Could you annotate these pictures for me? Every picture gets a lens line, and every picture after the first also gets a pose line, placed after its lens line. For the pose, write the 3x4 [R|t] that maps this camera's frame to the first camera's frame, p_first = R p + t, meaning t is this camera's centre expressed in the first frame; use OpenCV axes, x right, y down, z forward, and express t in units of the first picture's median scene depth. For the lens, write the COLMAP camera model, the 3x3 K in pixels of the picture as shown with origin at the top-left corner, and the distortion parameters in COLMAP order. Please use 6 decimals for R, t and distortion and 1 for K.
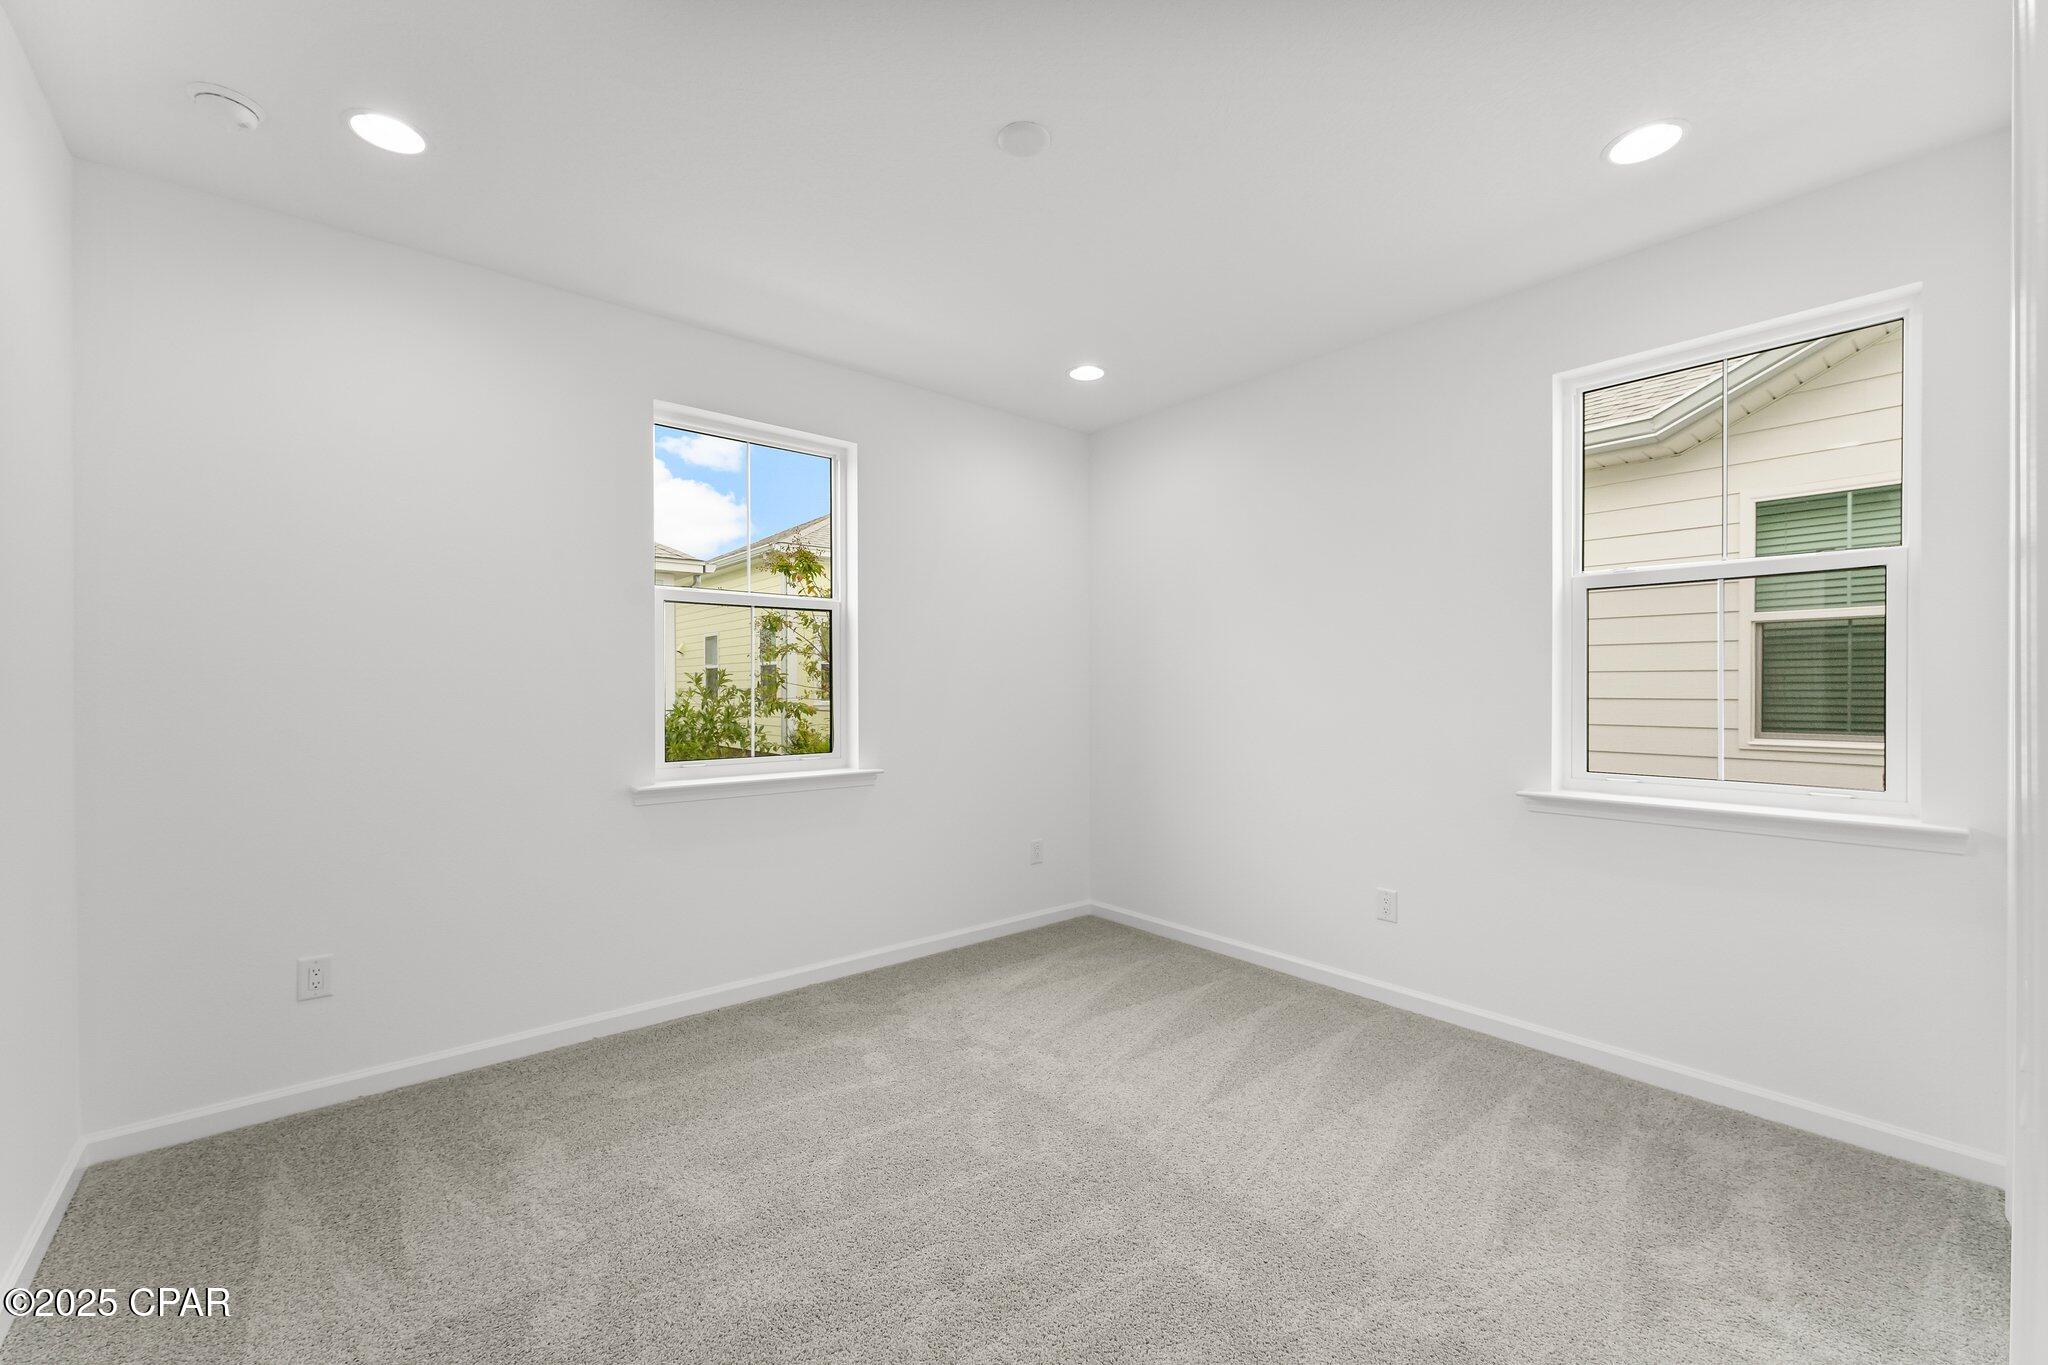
lens RADIAL K [[825.0, 0, 1040.4], [0, 825.0, 672.5], [0, 0, 1]] dist [0.005658, 0.000148]
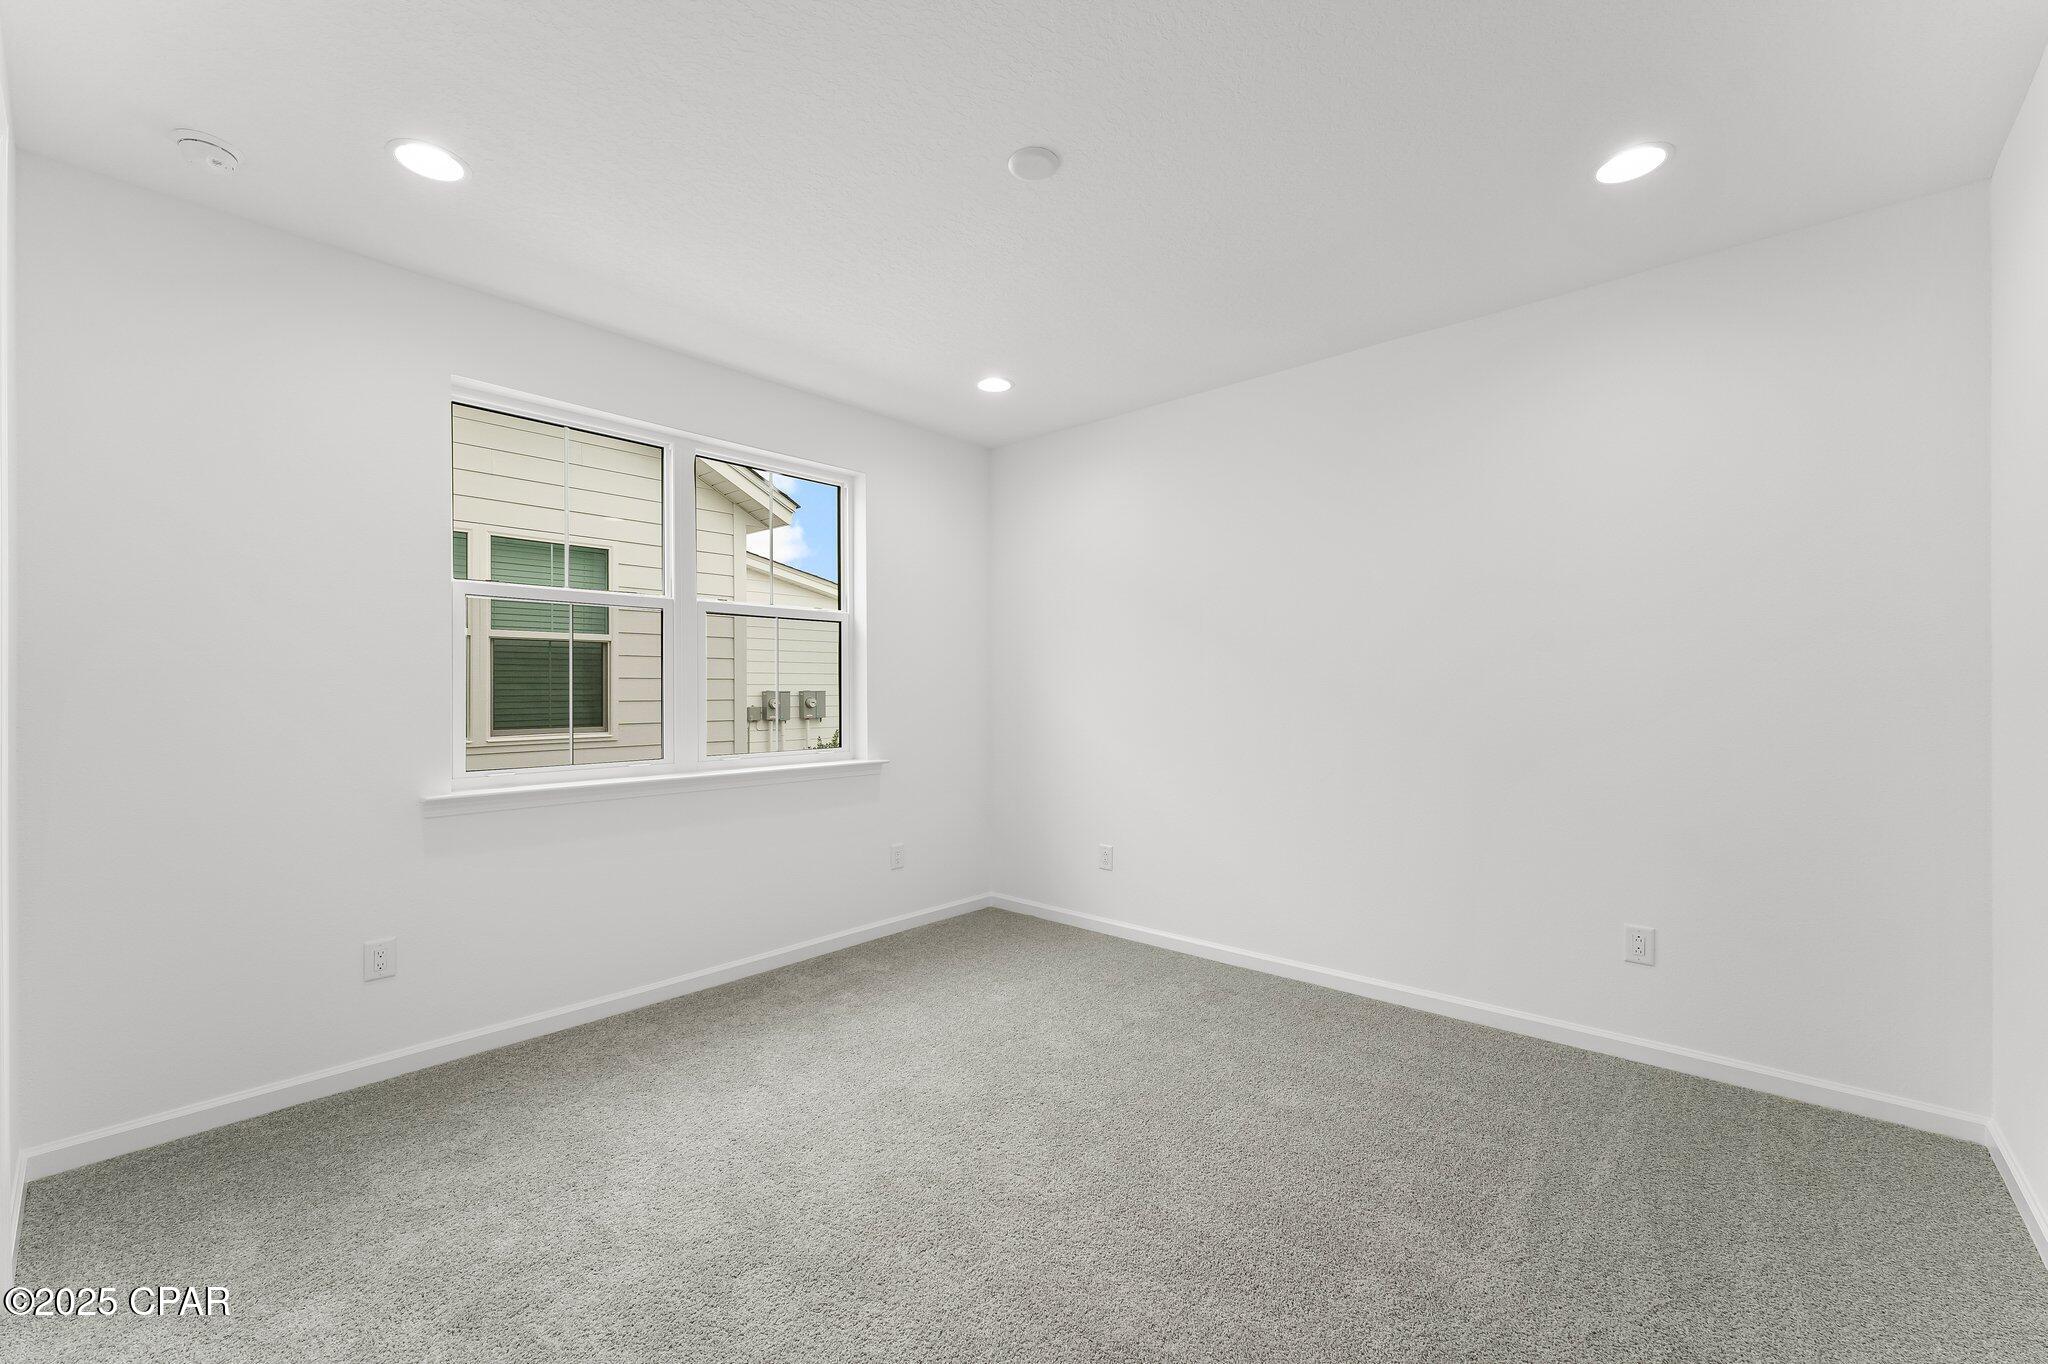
lens RADIAL K [[825.0, 0, 1008.4], [0, 825.0, 696.8], [0, 0, 1]] dist [0.005658, 0.000148]
pose [[0.990120, 0.000243, 0.140224, -0.184396], [-0.003268, 0.999767, 0.021343, 0.002523], [-0.140186, -0.021590, 0.989890, -0.138741]]
